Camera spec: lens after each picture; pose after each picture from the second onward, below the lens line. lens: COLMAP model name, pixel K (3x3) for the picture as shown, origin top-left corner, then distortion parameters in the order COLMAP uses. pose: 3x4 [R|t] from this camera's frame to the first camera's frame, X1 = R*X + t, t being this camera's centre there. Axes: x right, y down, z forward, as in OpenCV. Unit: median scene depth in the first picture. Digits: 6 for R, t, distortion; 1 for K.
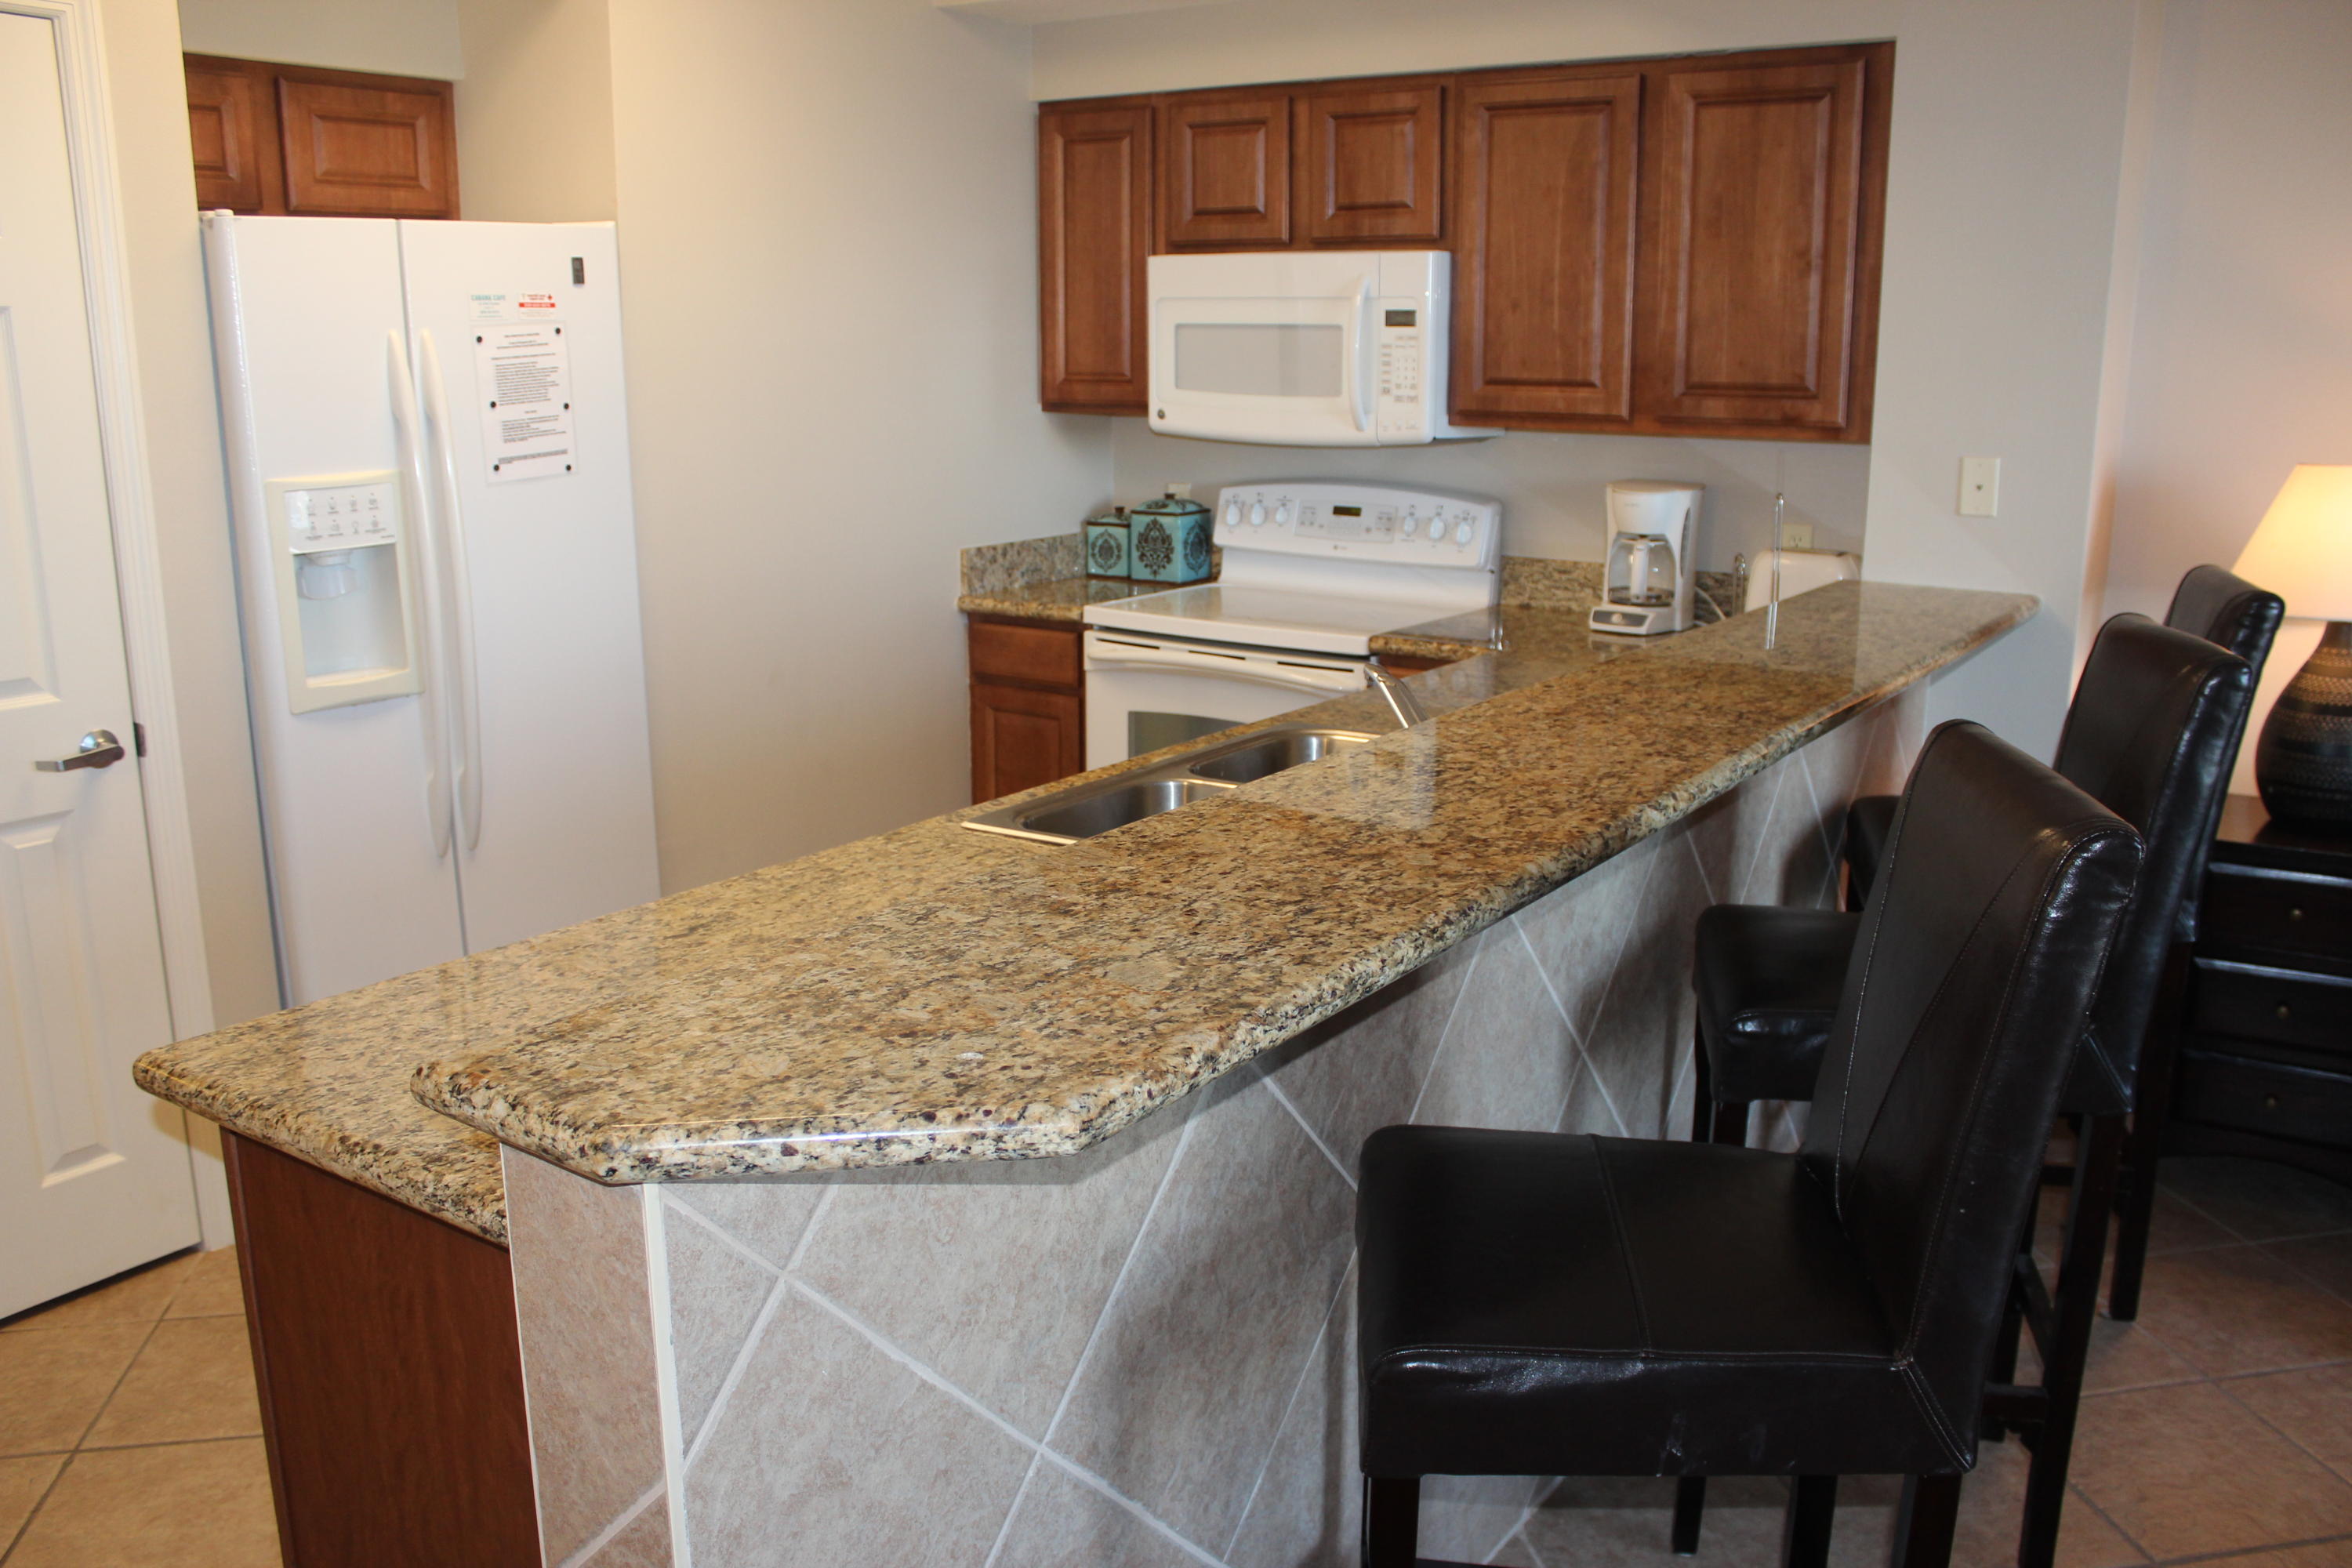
lens RADIAL K [[1970.9, 0, 1183.2], [0, 1970.9, 807.6], [0, 0, 1]] dist [-0.155054, 0.137831]
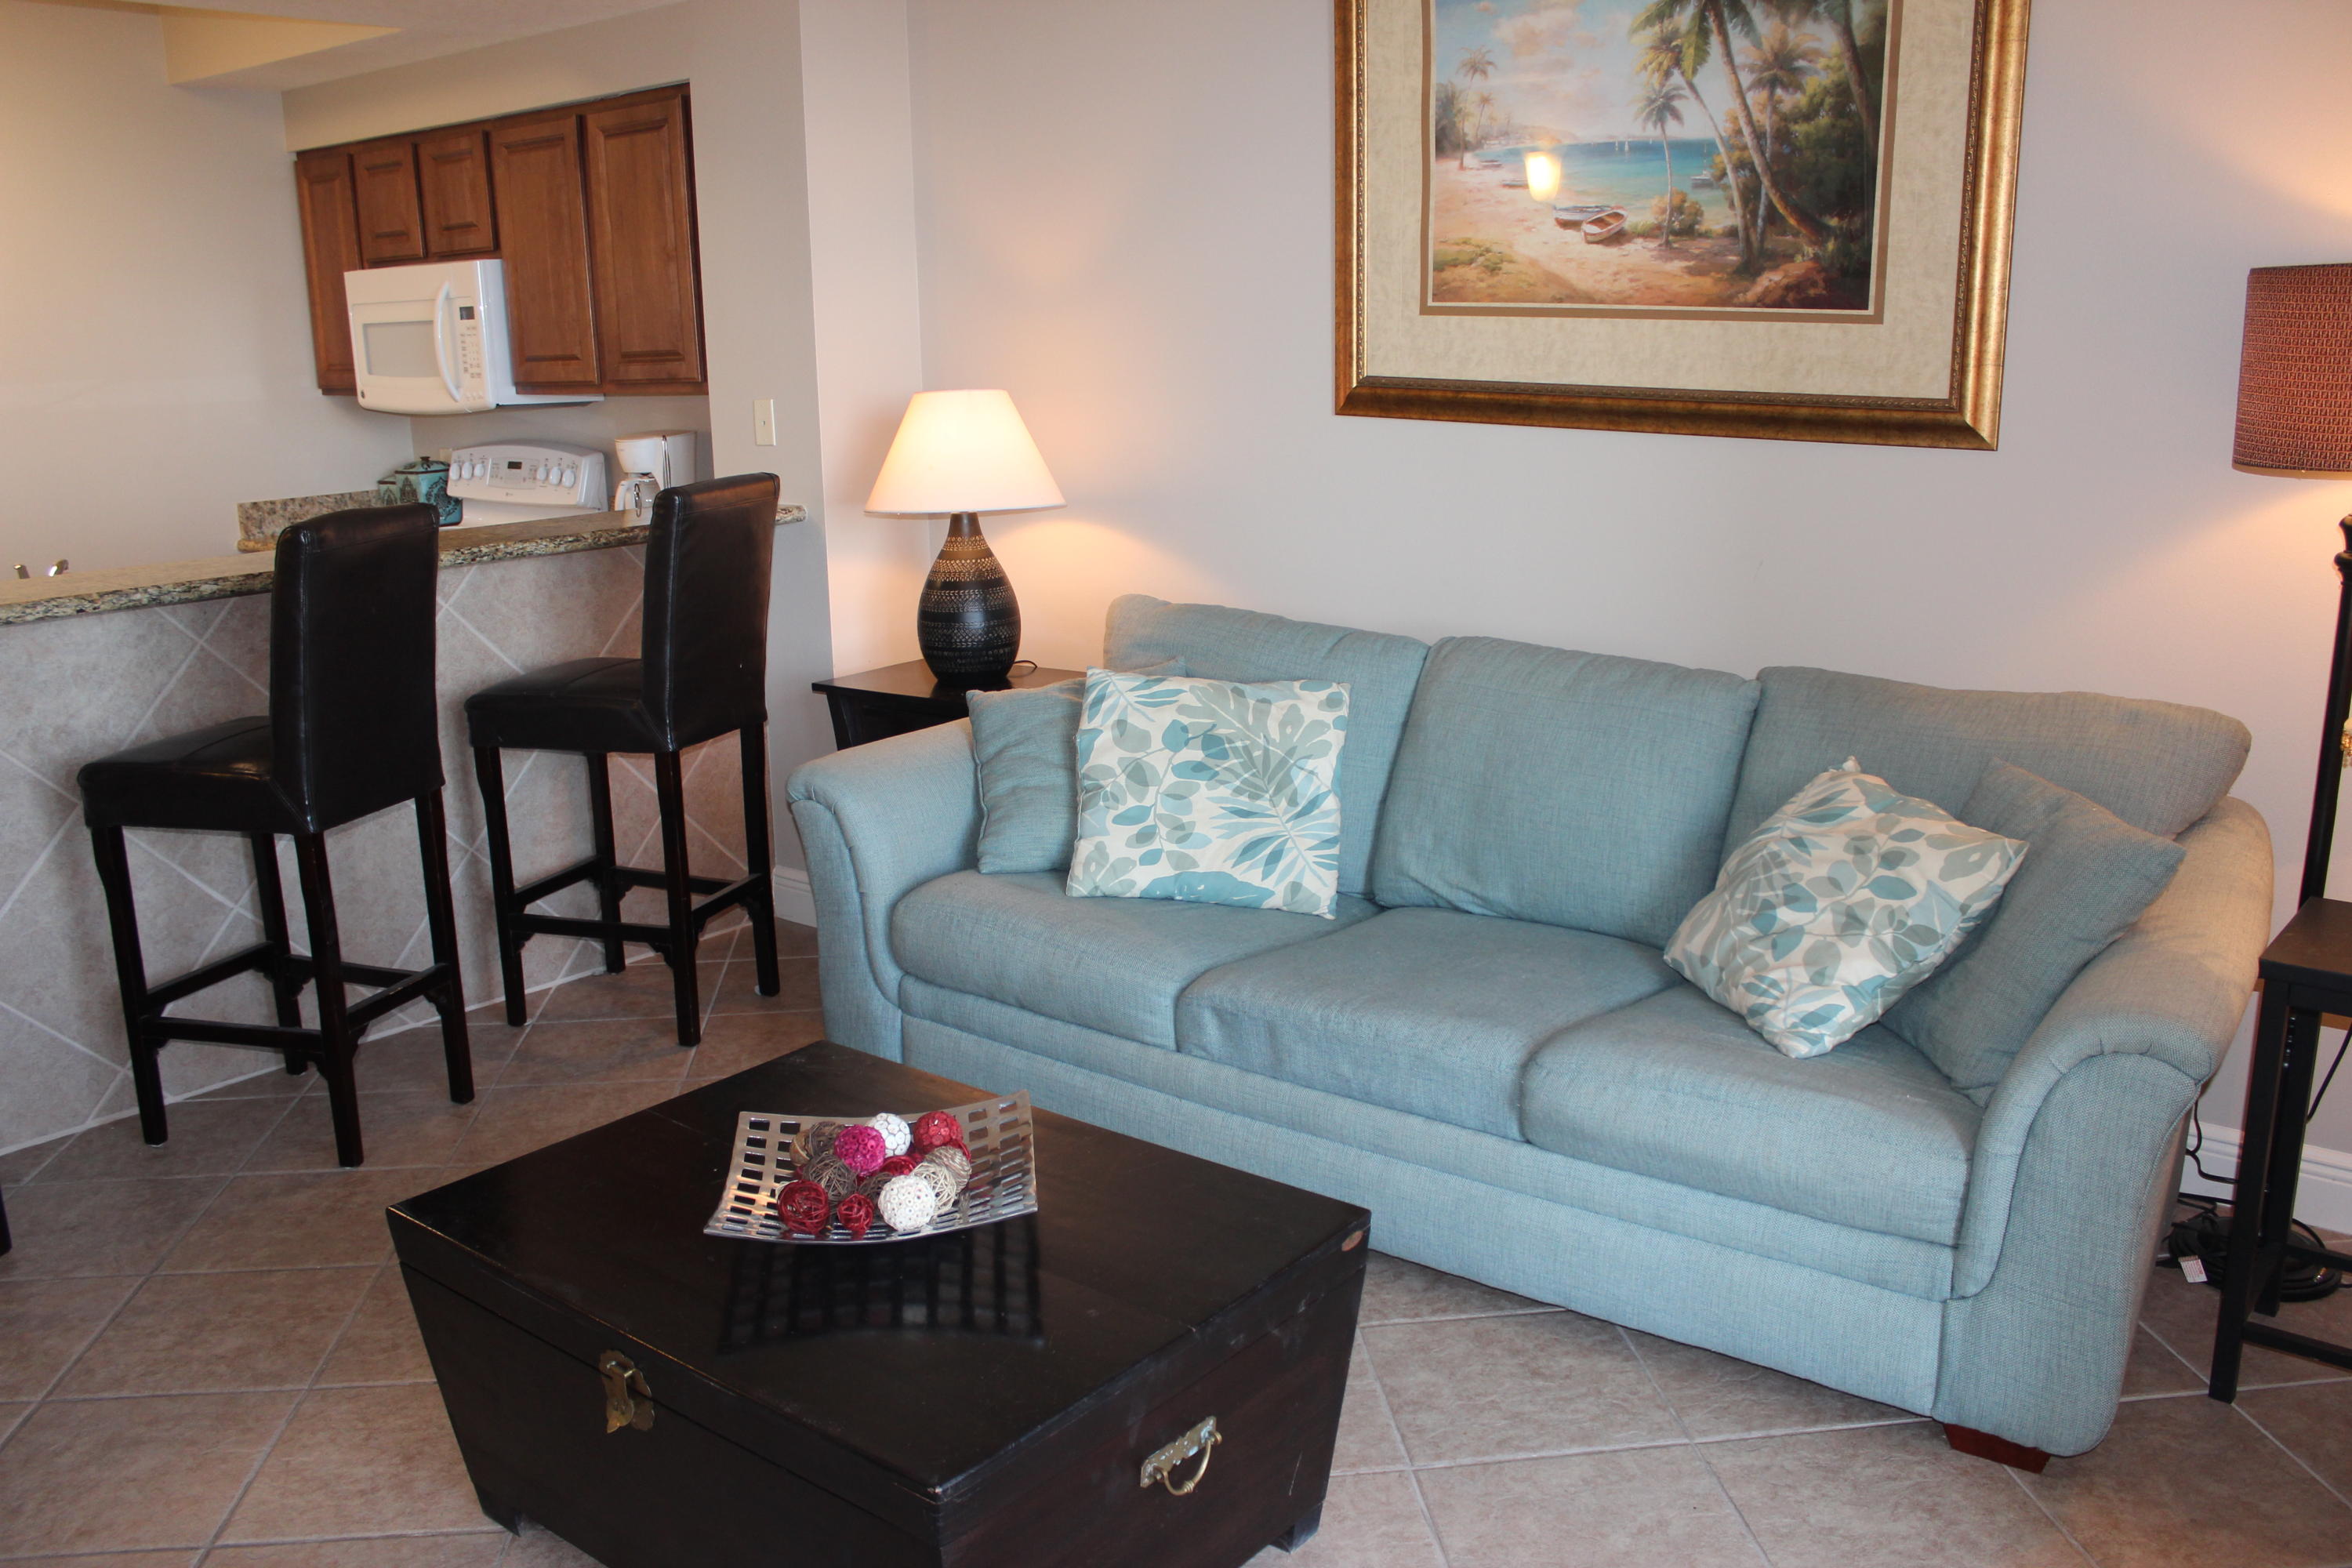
lens RADIAL K [[1970.9, 0, 1183.2], [0, 1970.9, 807.6], [0, 0, 1]] dist [-0.155054, 0.137831]
pose [[0.995928, -0.000109, -0.090149, 0.708791], [0.000733, 0.999976, 0.006886, 0.069891], [0.090146, -0.006924, 0.995904, -0.232253]]
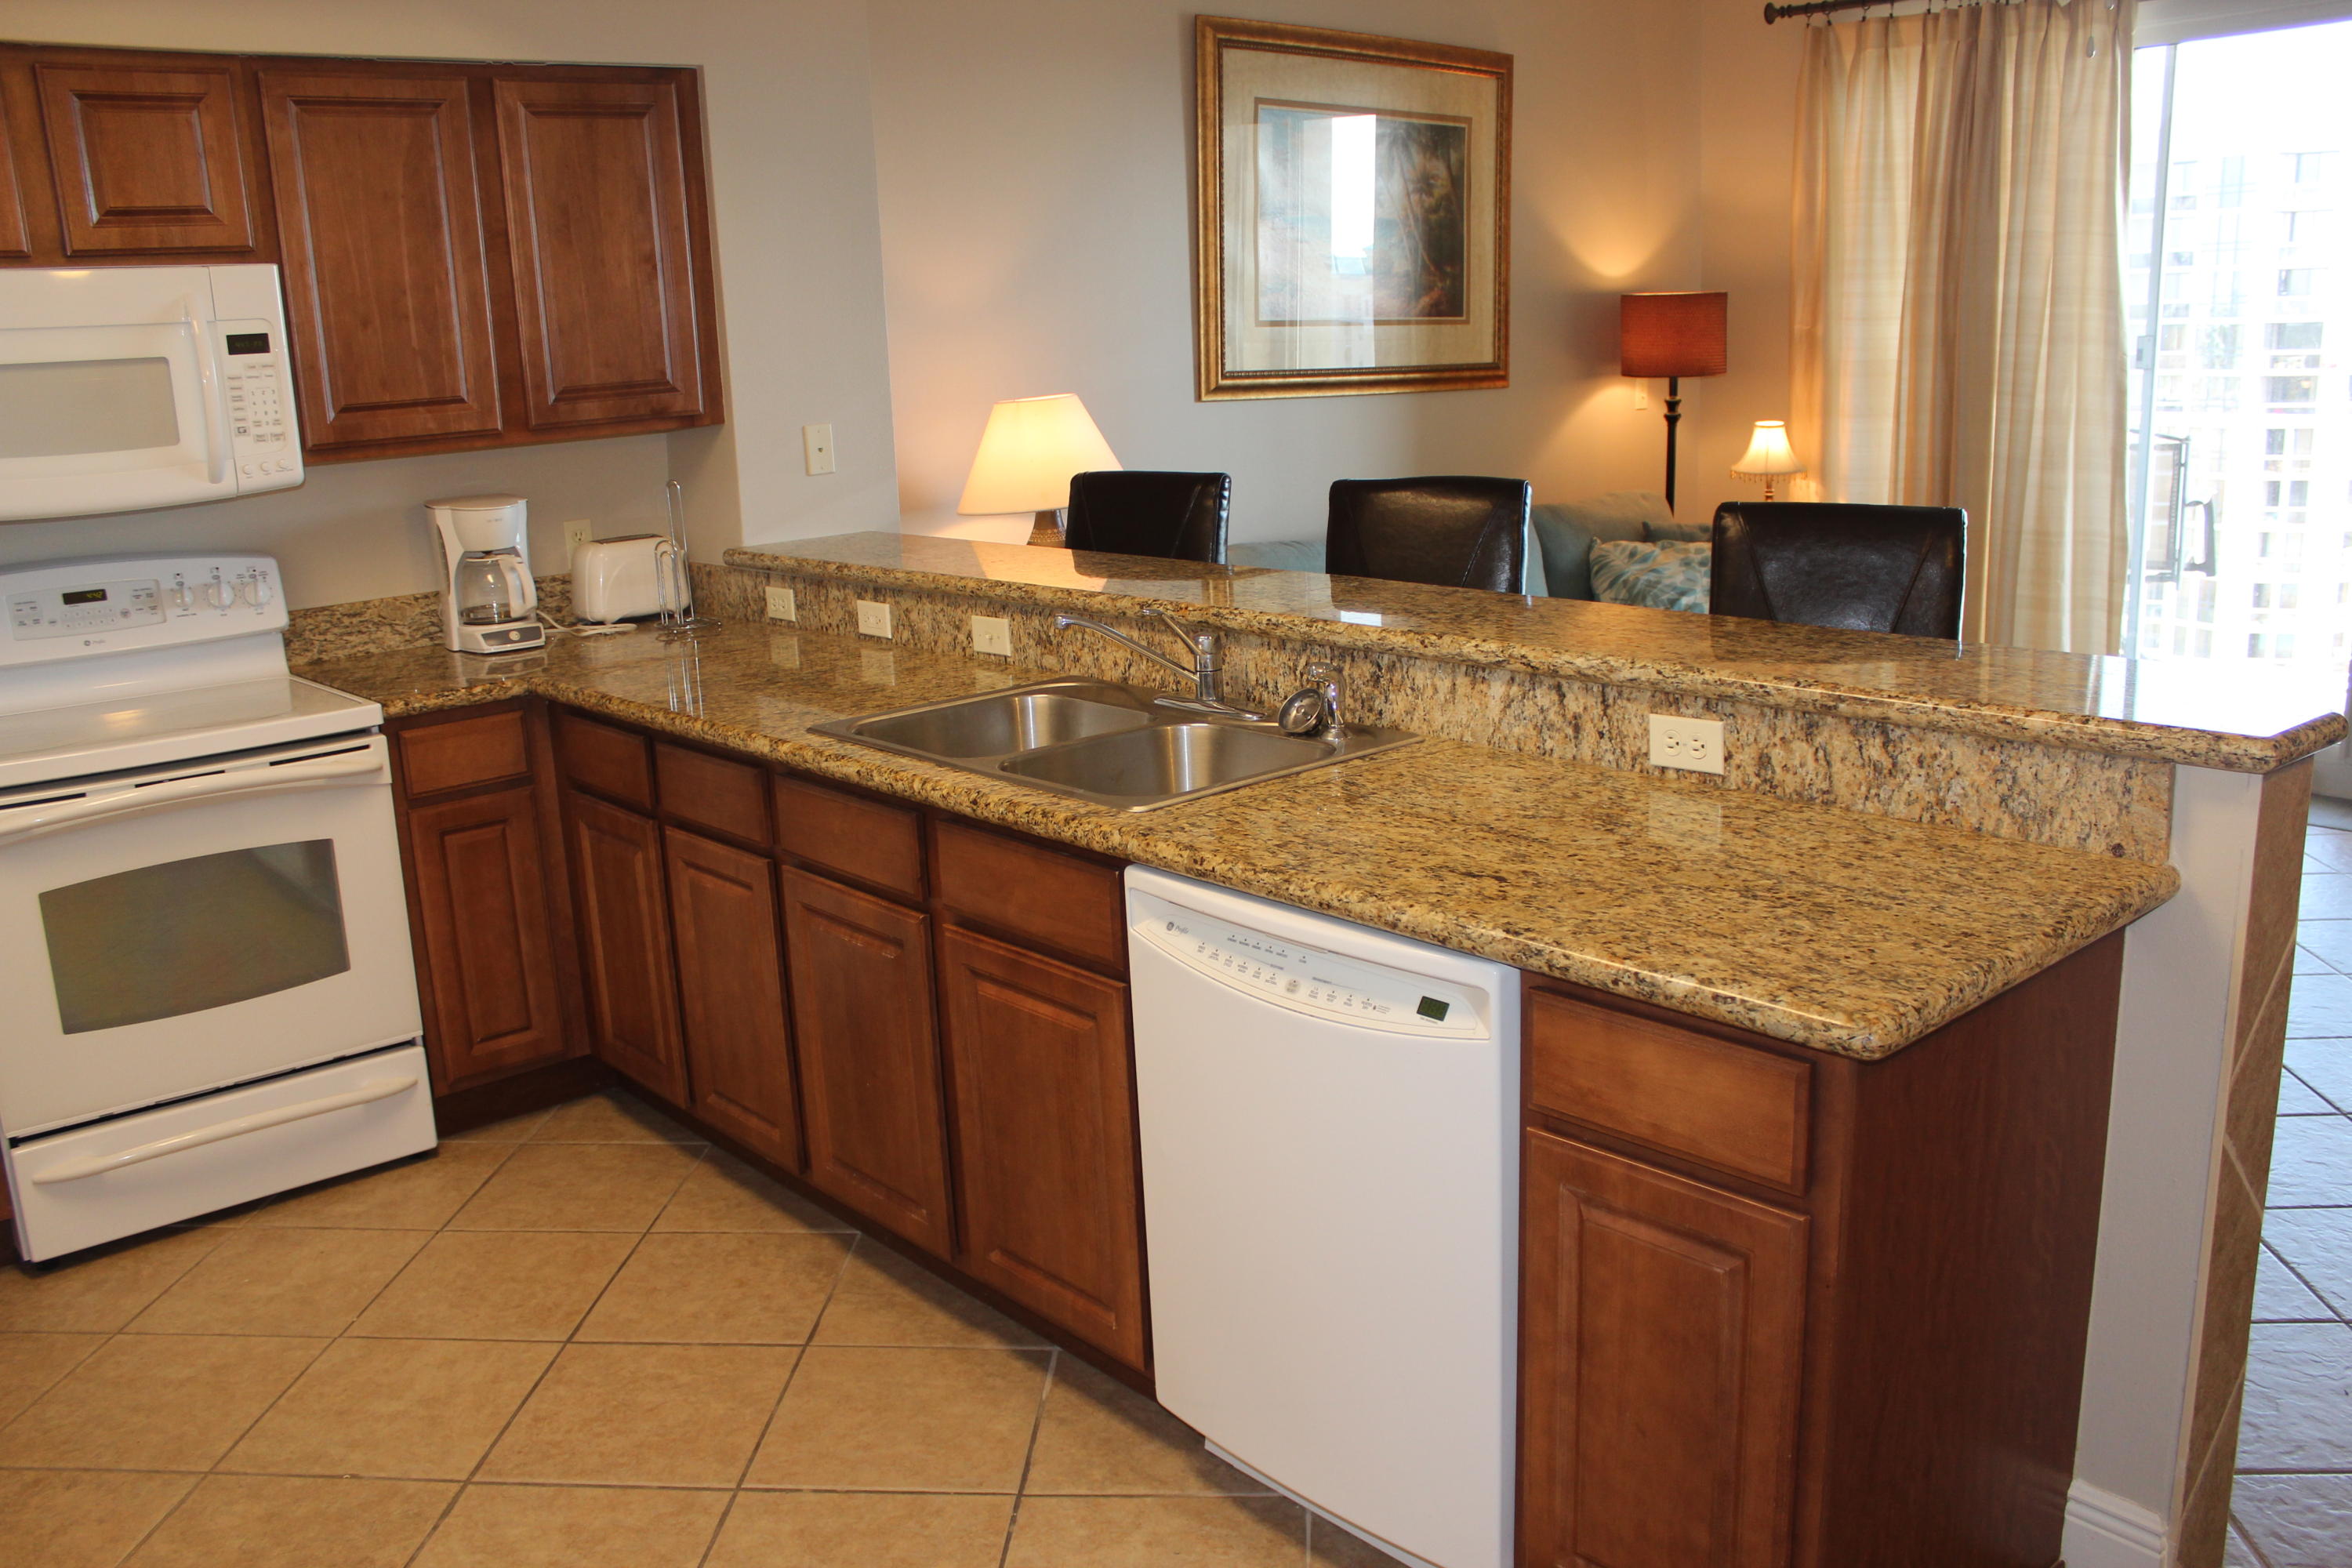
lens RADIAL K [[1970.9, 0, 1183.2], [0, 1970.9, 807.6], [0, 0, 1]] dist [-0.155054, 0.137831]
pose [[0.249455, -0.247299, 0.936277, -0.623951], [0.269093, 0.946467, 0.178295, -0.098461], [-0.930248, 0.207469, 0.302648, 0.414009]]
